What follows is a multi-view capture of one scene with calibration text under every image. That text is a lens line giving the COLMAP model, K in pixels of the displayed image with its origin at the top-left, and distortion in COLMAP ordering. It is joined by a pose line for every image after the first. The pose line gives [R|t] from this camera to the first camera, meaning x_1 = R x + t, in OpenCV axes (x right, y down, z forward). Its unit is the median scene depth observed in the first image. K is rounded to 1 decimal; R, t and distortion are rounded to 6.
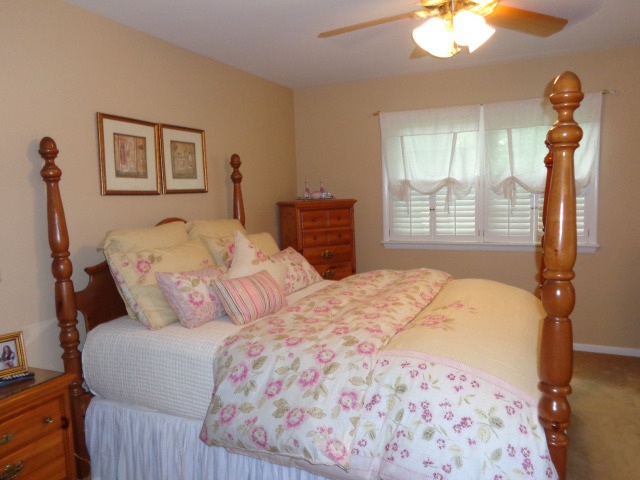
lens RADIAL K [[481.1, 0, 319.4], [0, 481.1, 239.4], [0, 0, 1]] dist [-0.006740, 0.015183]
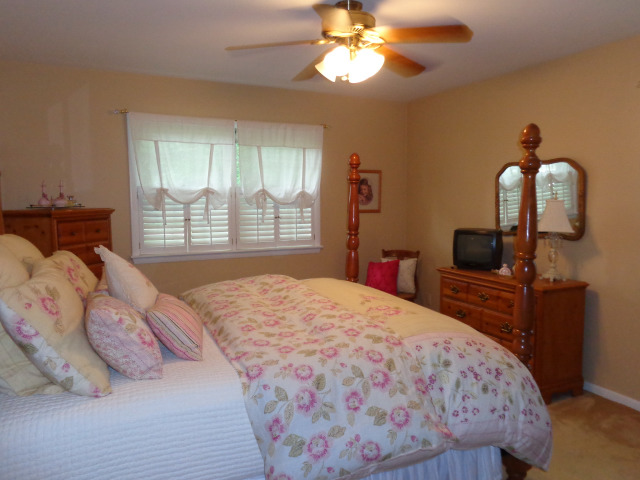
lens RADIAL K [[481.1, 0, 319.7], [0, 481.1, 240.5], [0, 0, 1]] dist [-0.006740, 0.015183]
pose [[0.635115, -0.040517, 0.771354, -0.364438], [0.060929, 0.998140, 0.002261, -0.006004], [-0.770011, 0.045562, 0.636402, 0.182754]]
